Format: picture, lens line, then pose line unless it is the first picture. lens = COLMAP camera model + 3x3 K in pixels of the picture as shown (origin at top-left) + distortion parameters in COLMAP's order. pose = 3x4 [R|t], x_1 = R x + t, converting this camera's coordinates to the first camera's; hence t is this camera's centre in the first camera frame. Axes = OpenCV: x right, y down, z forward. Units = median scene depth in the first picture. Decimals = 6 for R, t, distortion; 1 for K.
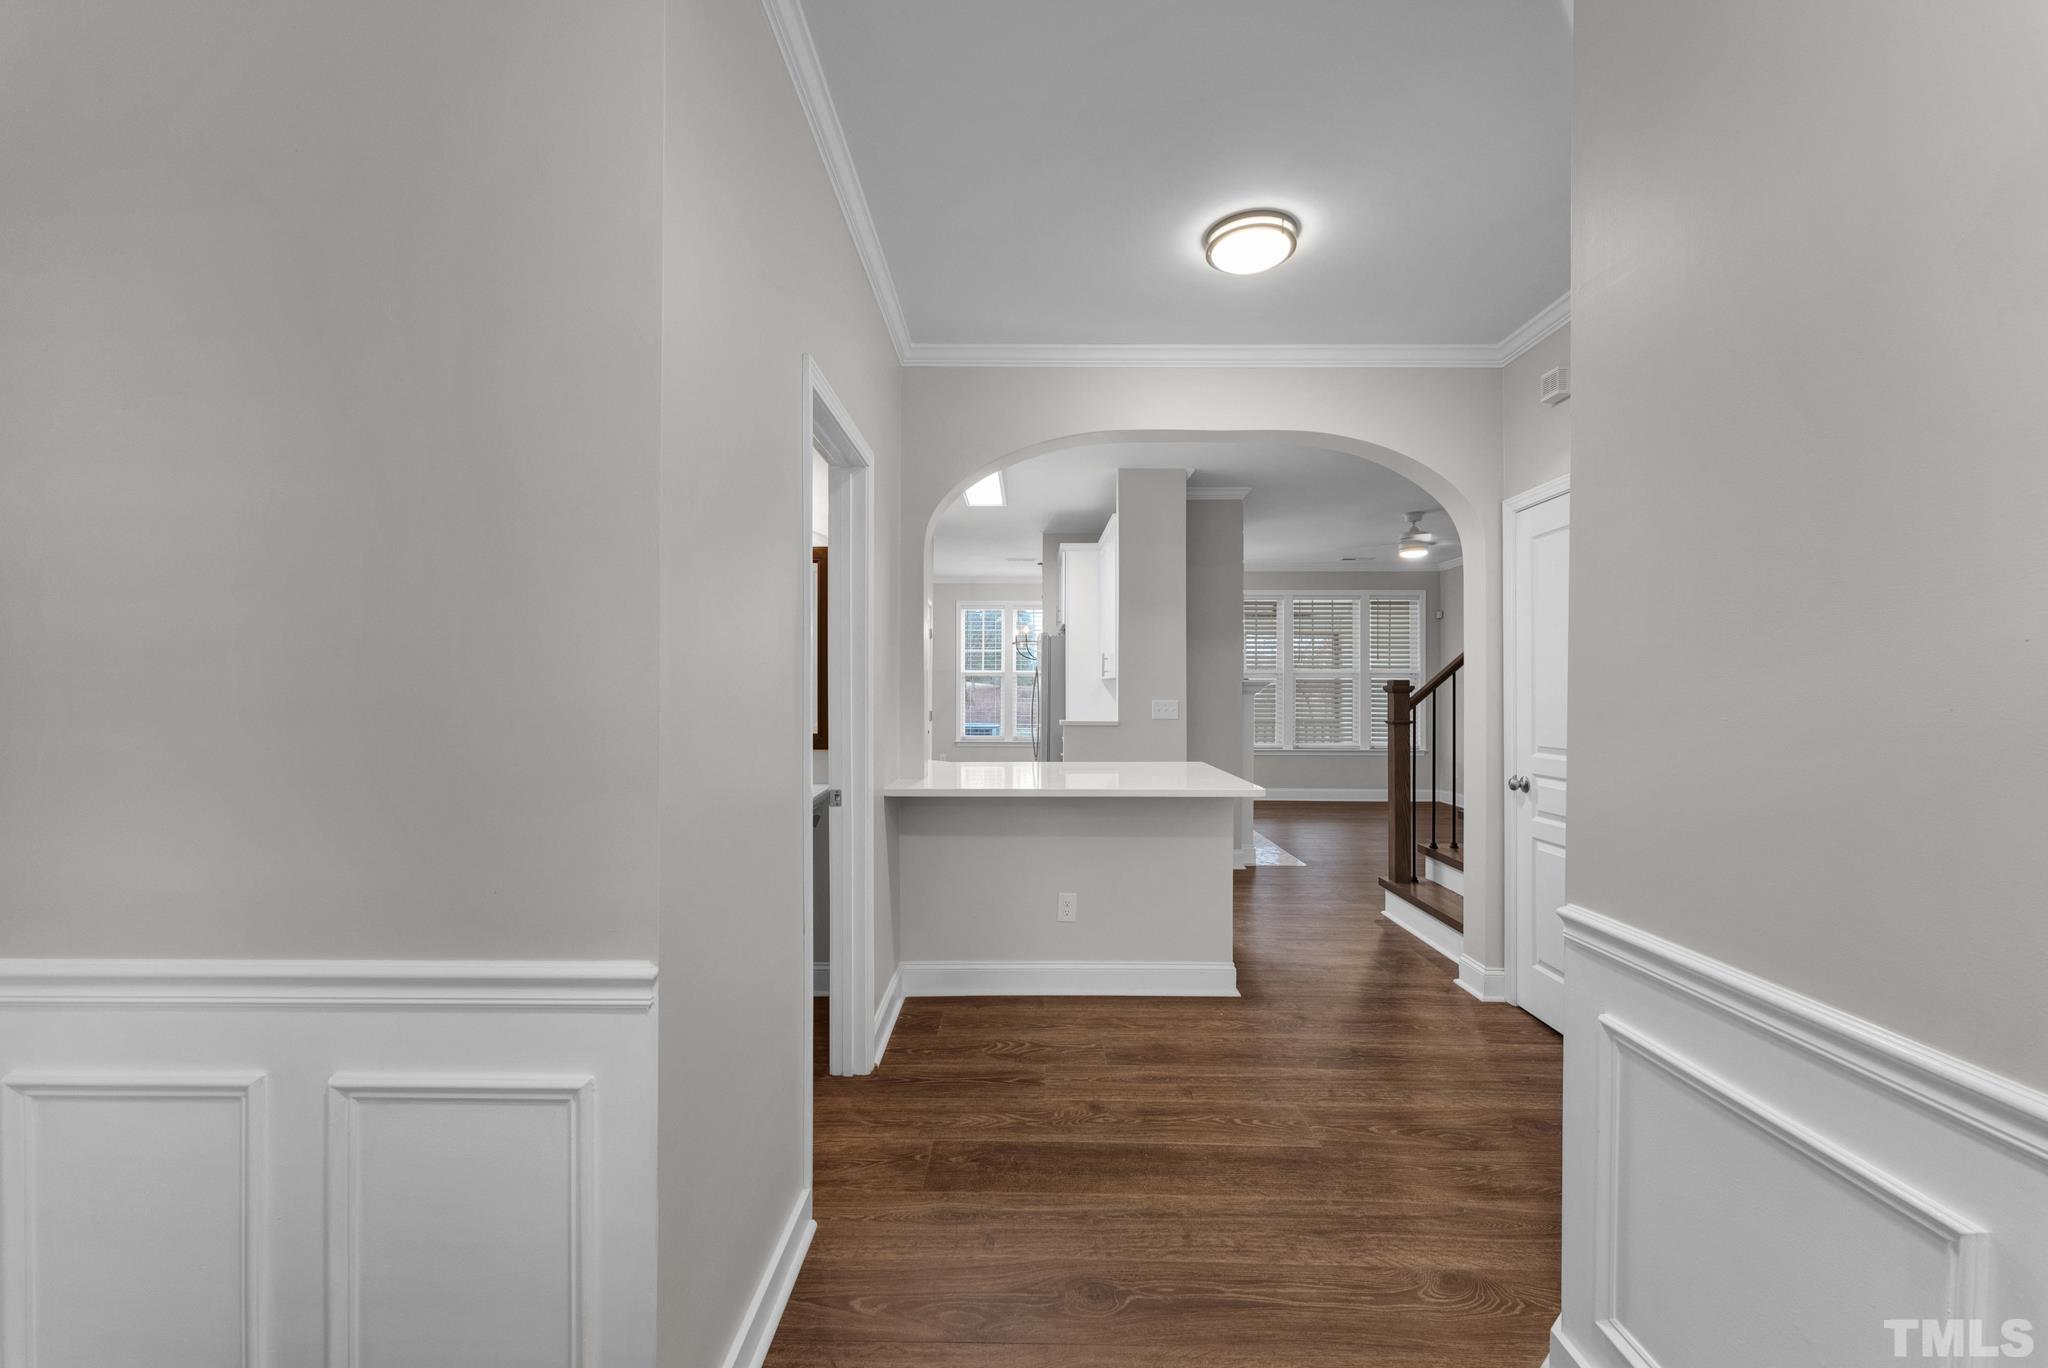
lens RADIAL K [[820.0, 0, 1010.3], [0, 820.0, 680.6], [0, 0, 1]] dist [-0.007294, 0.001402]
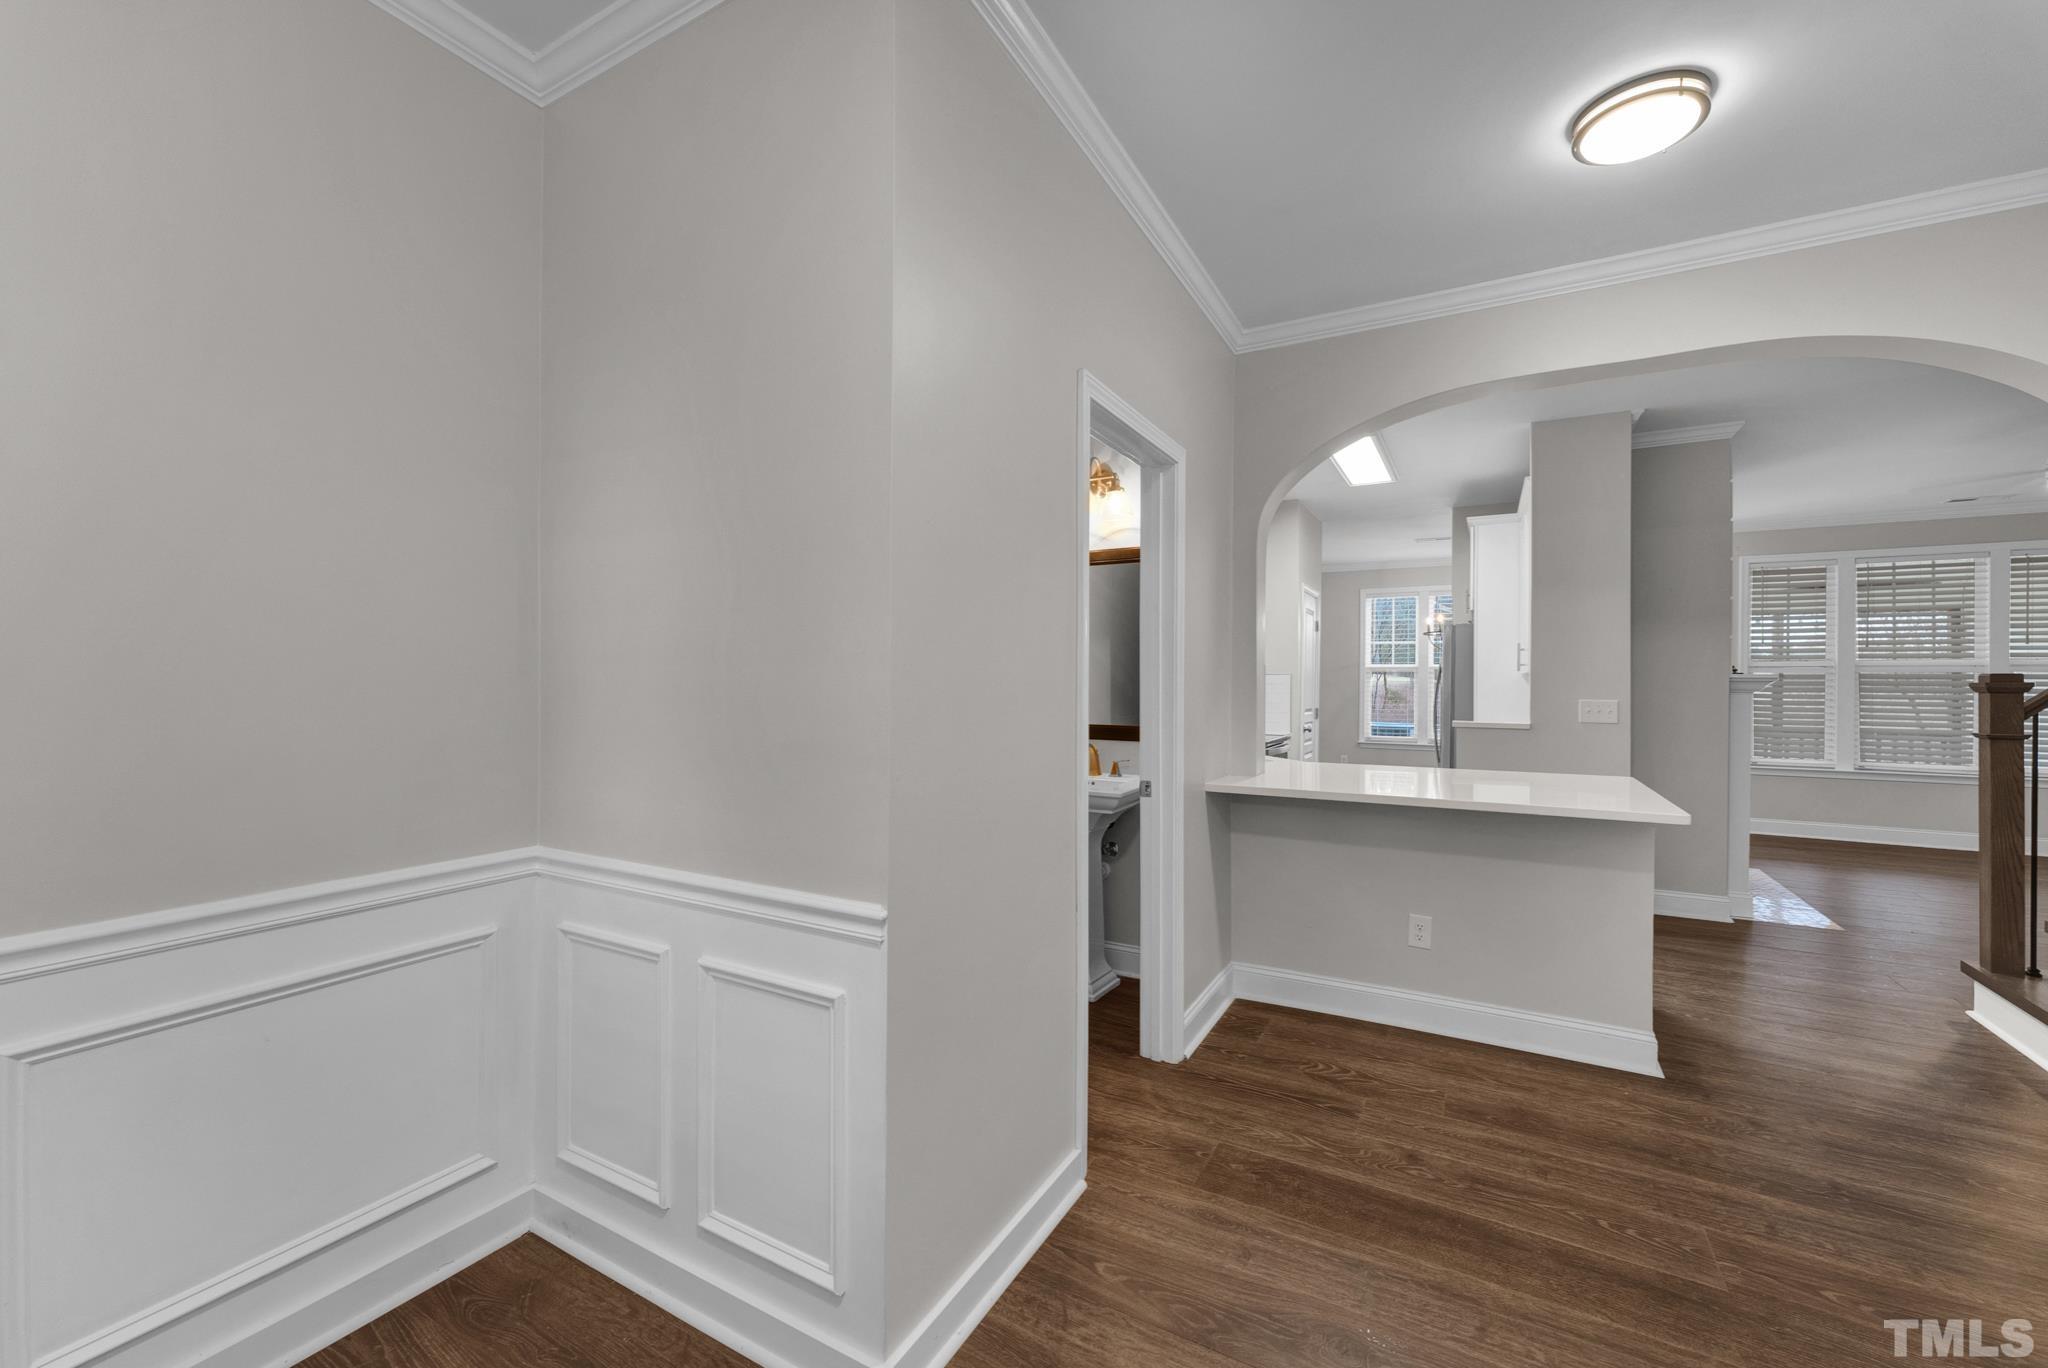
lens RADIAL K [[820.0, 0, 1006.2], [0, 820.0, 676.8], [0, 0, 1]] dist [-0.007294, 0.001402]
pose [[0.872289, 0.000406, -0.488990, 0.114520], [-0.000104, 1.000000, 0.000646, 0.001400], [0.488990, -0.000512, 0.872289, 0.012127]]
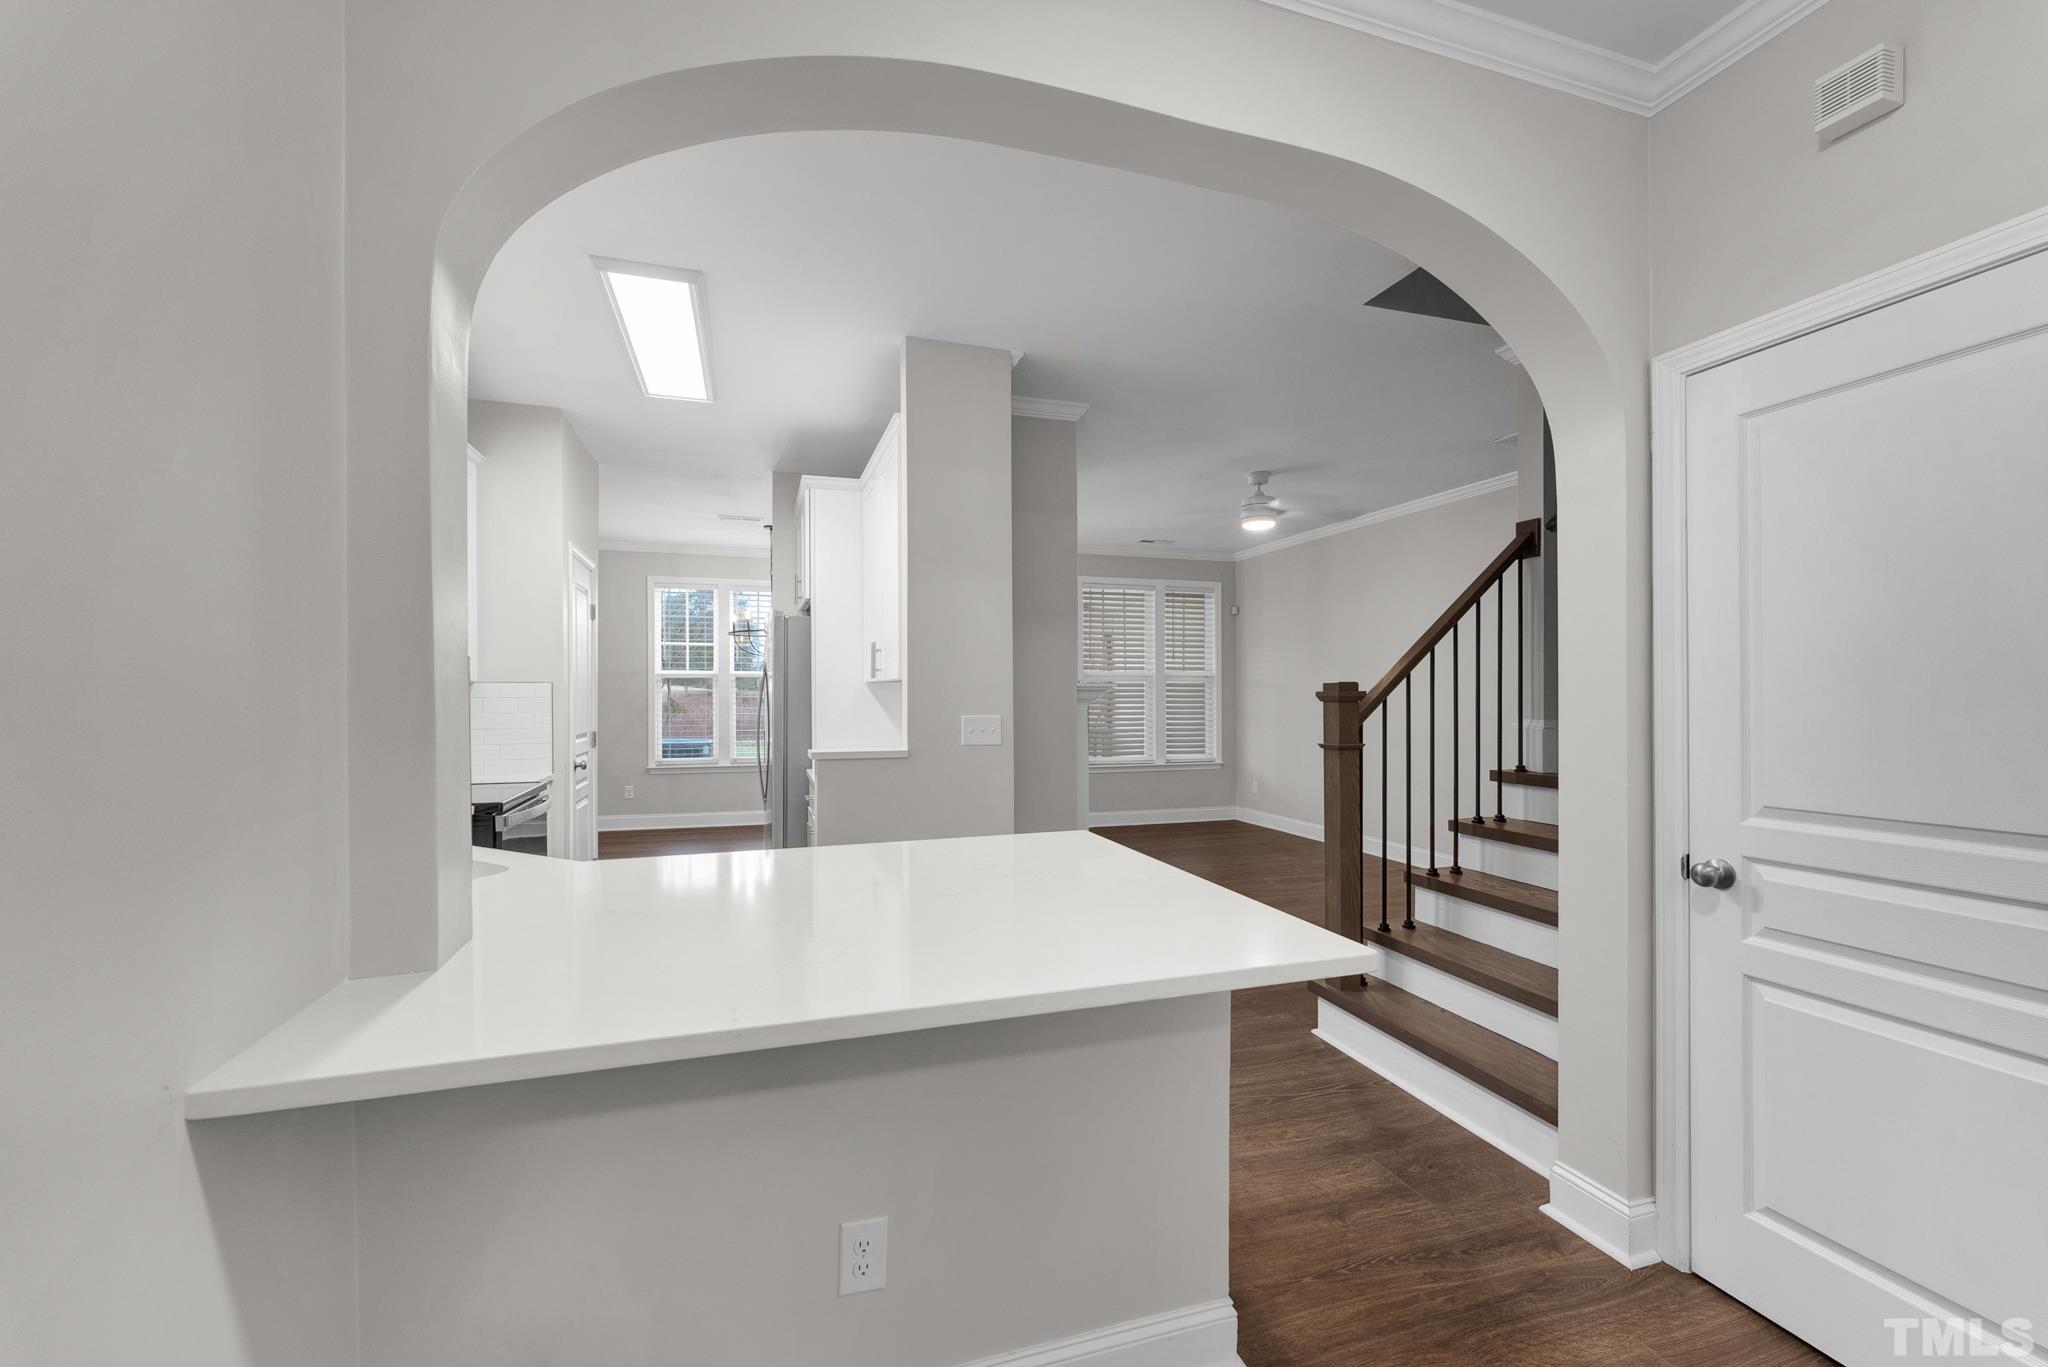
lens RADIAL K [[820.0, 0, 1016.0], [0, 820.0, 703.1], [0, 0, 1]] dist [-0.007294, 0.001402]
pose [[0.944404, -0.007718, 0.328697, 0.011937], [0.000457, 0.999754, 0.022164, 0.001360], [-0.328787, -0.020782, 0.944175, 0.622225]]
